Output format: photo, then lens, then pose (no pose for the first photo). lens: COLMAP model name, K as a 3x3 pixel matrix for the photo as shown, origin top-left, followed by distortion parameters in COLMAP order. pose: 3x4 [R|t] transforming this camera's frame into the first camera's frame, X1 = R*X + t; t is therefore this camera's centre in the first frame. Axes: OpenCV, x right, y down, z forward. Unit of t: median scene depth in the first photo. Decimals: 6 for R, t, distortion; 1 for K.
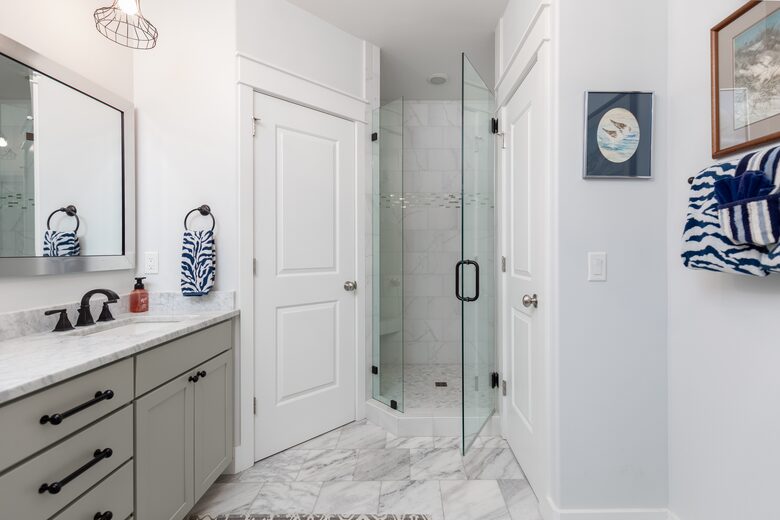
lens RADIAL K [[348.2, 0, 393.0], [0, 348.2, 252.7], [0, 0, 1]] dist [0.004260, 0.000181]
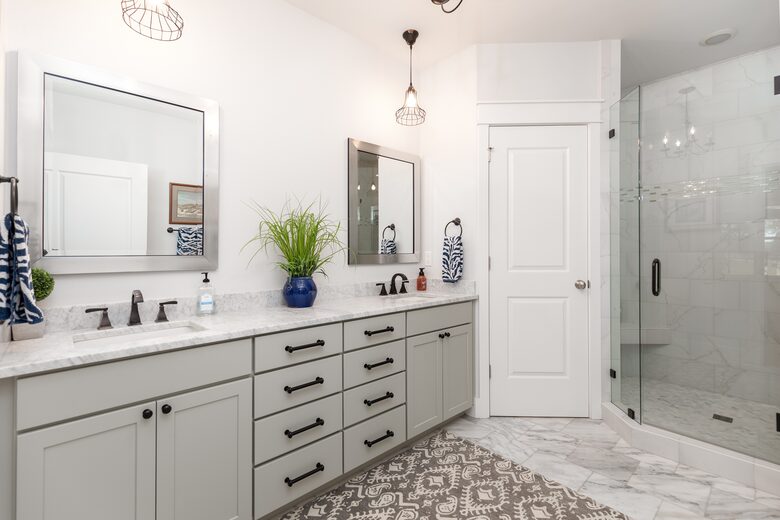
lens RADIAL K [[348.2, 0, 393.0], [0, 348.2, 252.7], [0, 0, 1]] dist [0.004260, 0.000181]
pose [[0.685198, 0.001975, -0.728354, 0.304618], [-0.003574, 0.999993, -0.000650, 0.004331], [0.728348, 0.003048, 0.685200, -0.145622]]
